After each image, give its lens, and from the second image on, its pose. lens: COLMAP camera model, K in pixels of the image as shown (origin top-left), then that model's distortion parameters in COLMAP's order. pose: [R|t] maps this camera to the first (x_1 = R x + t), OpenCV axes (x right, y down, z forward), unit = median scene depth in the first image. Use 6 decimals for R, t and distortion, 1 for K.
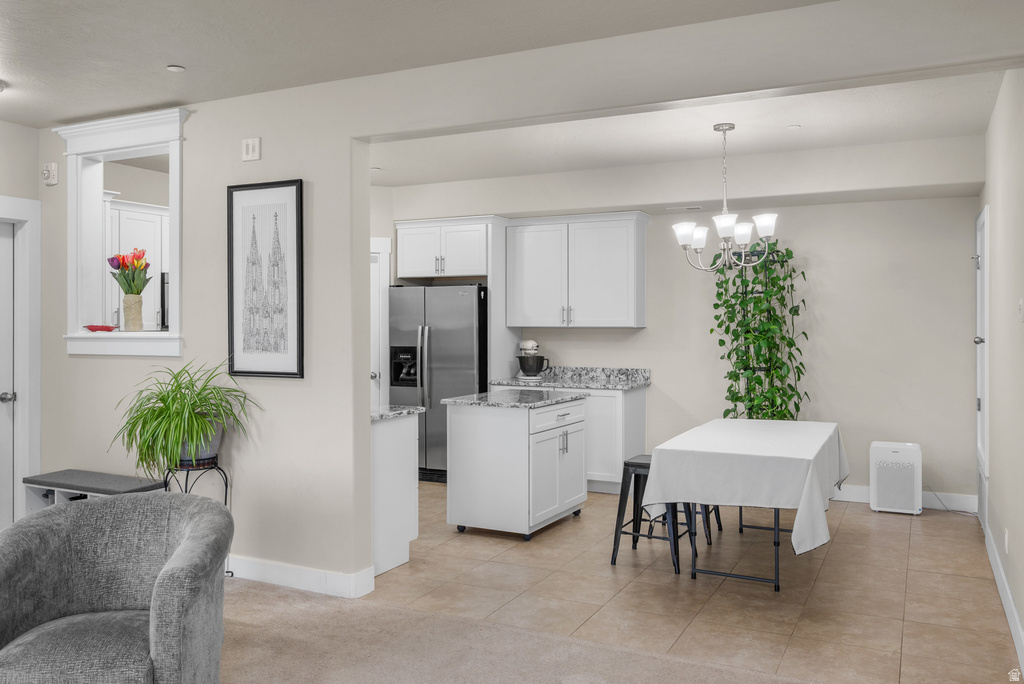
lens RADIAL K [[802.3, 0, 514.5], [0, 802.3, 333.5], [0, 0, 1]] dist [0.014804, -0.001583]
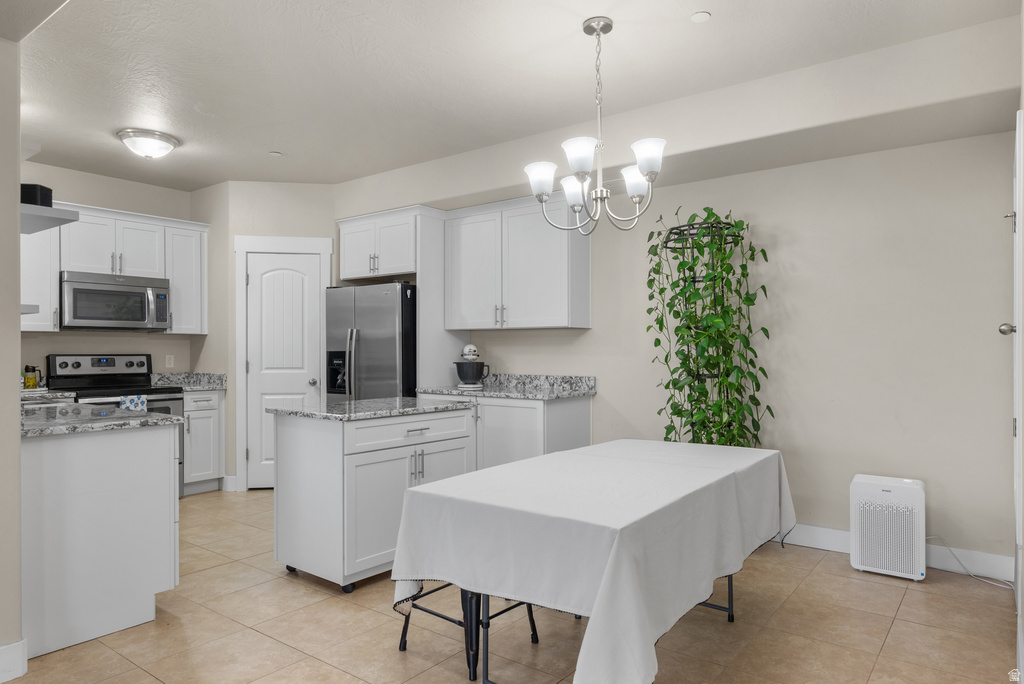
lens RADIAL K [[631.8, 0, 515.5], [0, 631.8, 355.8], [0, 0, 1]] dist [0.005041, -0.001675]
pose [[0.982715, 0.001570, -0.185118, 0.243419], [-0.002182, 0.999993, -0.003105, 0.027812], [0.185112, 0.003455, 0.982711, 0.369646]]
